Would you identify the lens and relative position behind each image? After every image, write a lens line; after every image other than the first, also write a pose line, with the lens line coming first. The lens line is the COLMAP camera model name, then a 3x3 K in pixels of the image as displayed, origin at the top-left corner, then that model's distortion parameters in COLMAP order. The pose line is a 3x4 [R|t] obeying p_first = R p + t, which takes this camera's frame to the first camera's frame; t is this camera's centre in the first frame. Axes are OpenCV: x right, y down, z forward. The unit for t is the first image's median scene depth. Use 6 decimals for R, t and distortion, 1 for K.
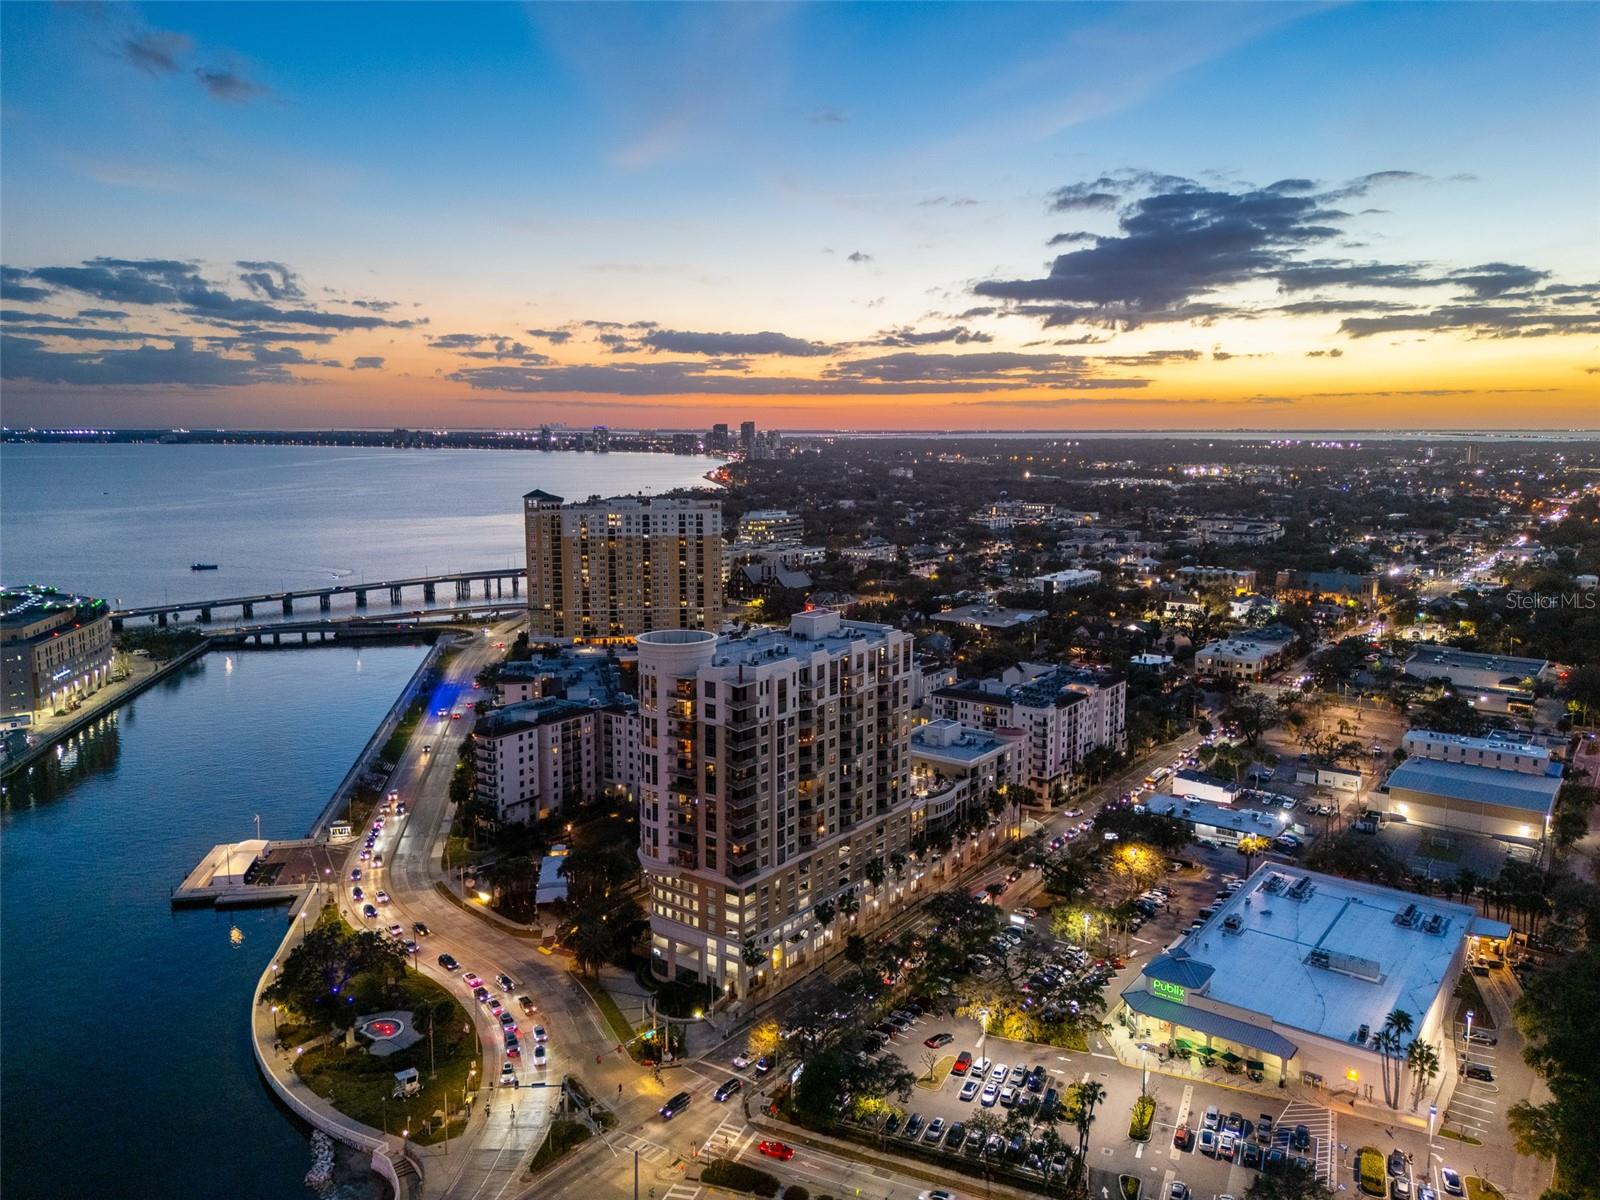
lens RADIAL K [[1214.5, 0, 804.4], [0, 1214.5, 613.5], [0, 0, 1]] dist [0.052997, -0.025333]
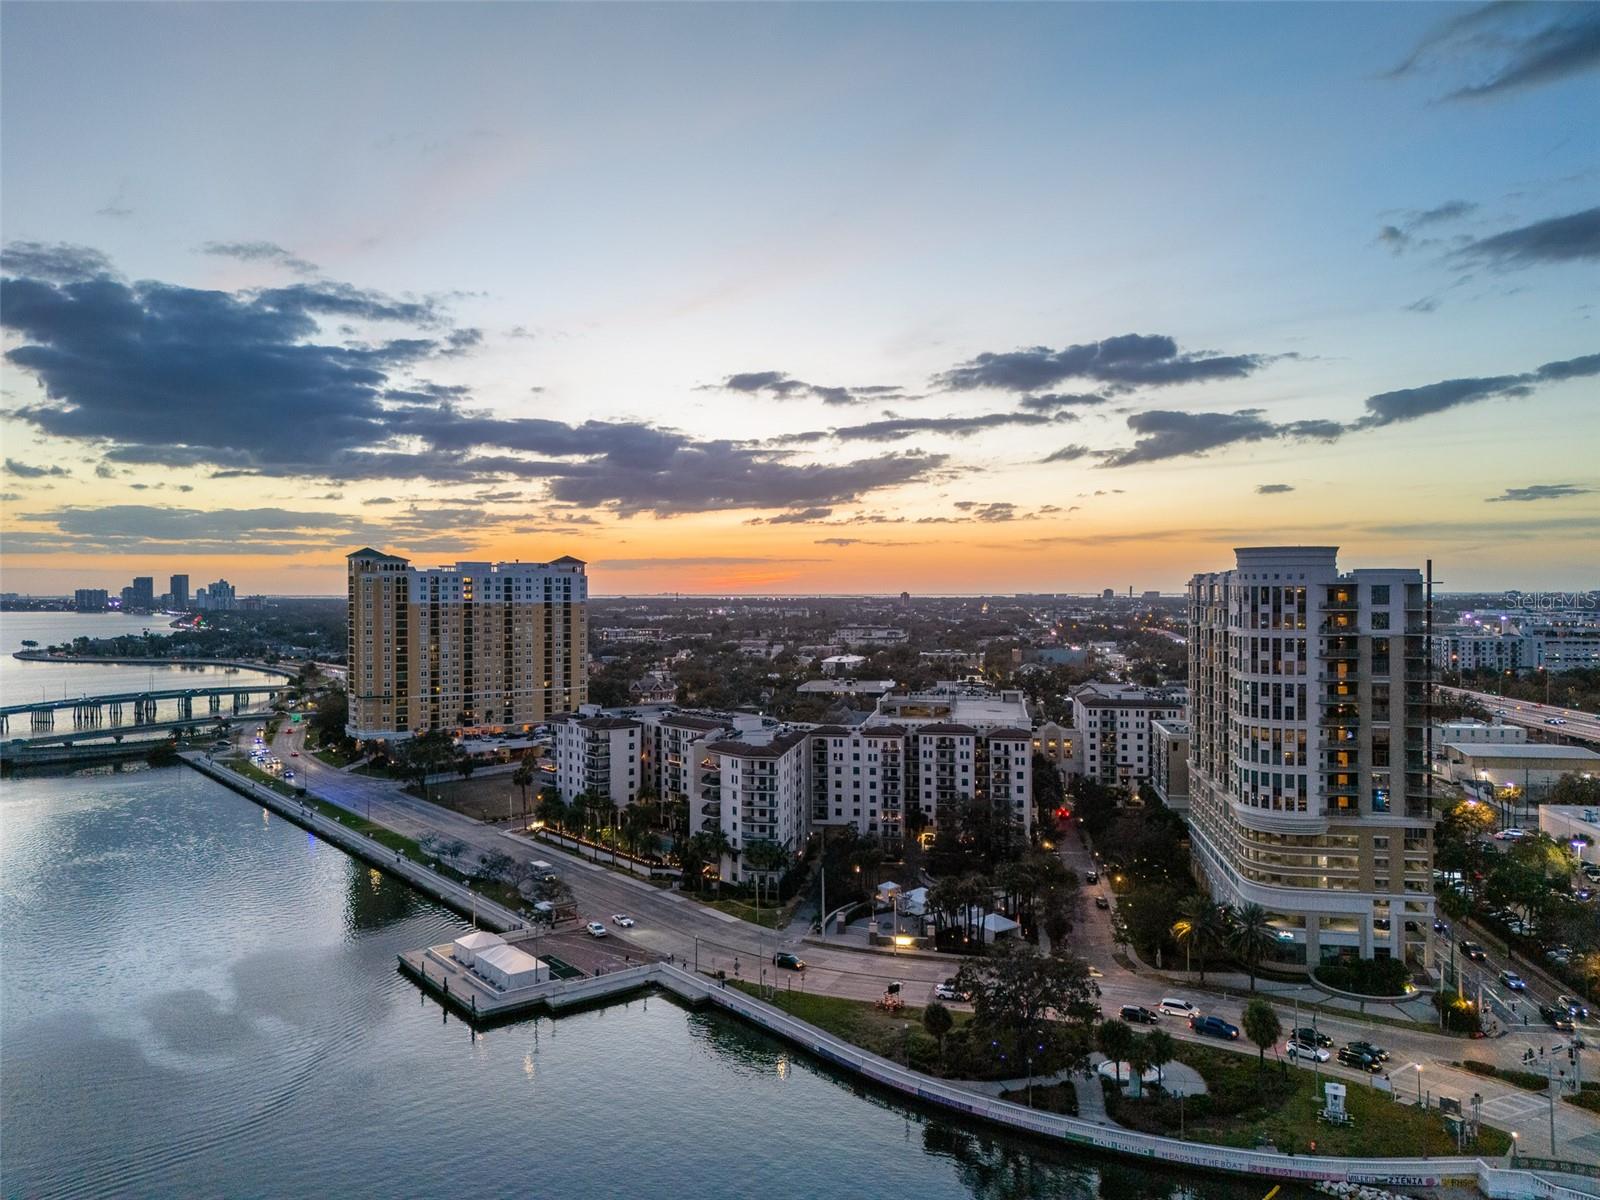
lens RADIAL K [[1214.5, 0, 806.6], [0, 1214.5, 613.5], [0, 0, 1]] dist [0.052997, -0.025333]
pose [[0.886412, -0.012945, 0.462716, -0.581898], [0.077154, 0.989758, -0.120112, 0.103427], [-0.456422, 0.142170, 0.878332, 0.298568]]
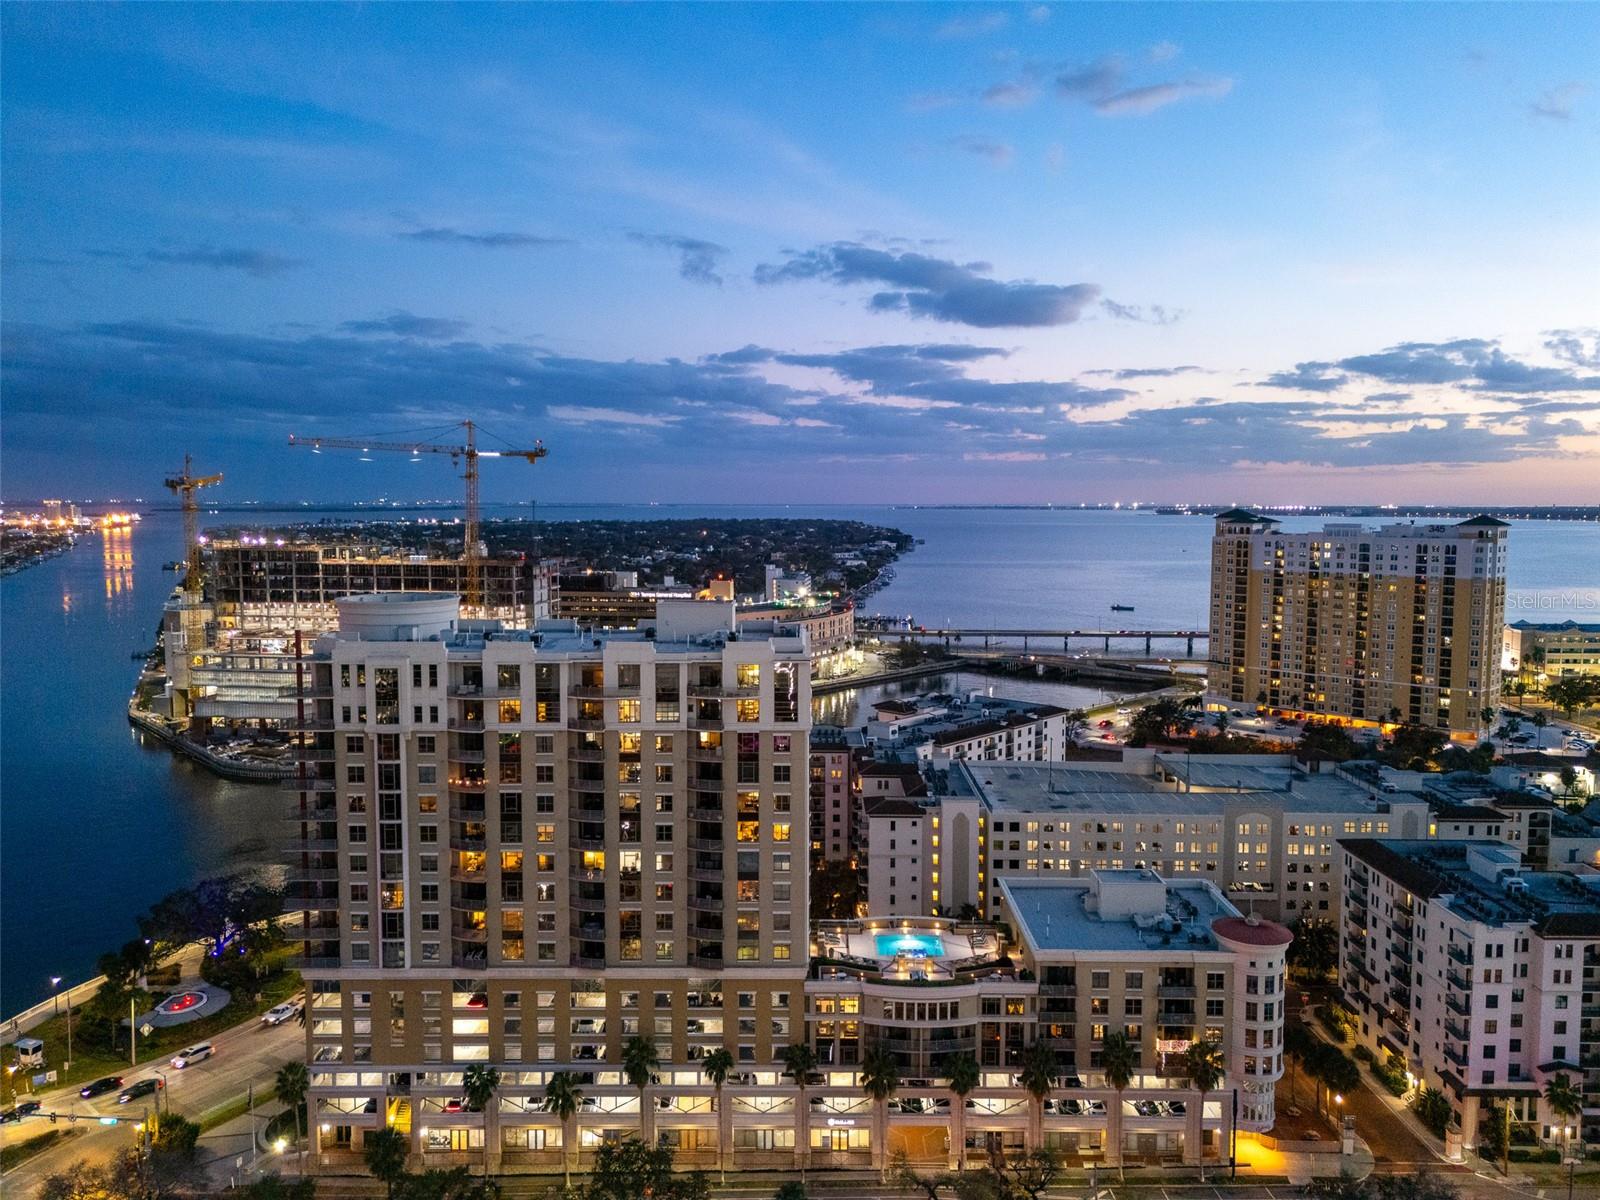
lens RADIAL K [[1214.5, 0, 801.9], [0, 1214.5, 608.7], [0, 0, 1]] dist [0.052997, -0.025333]
pose [[0.574493, 0.074204, -0.815139, 0.447029], [-0.129862, 0.991531, -0.001263, -0.002869], [0.808142, 0.106581, 0.579264, 0.583104]]
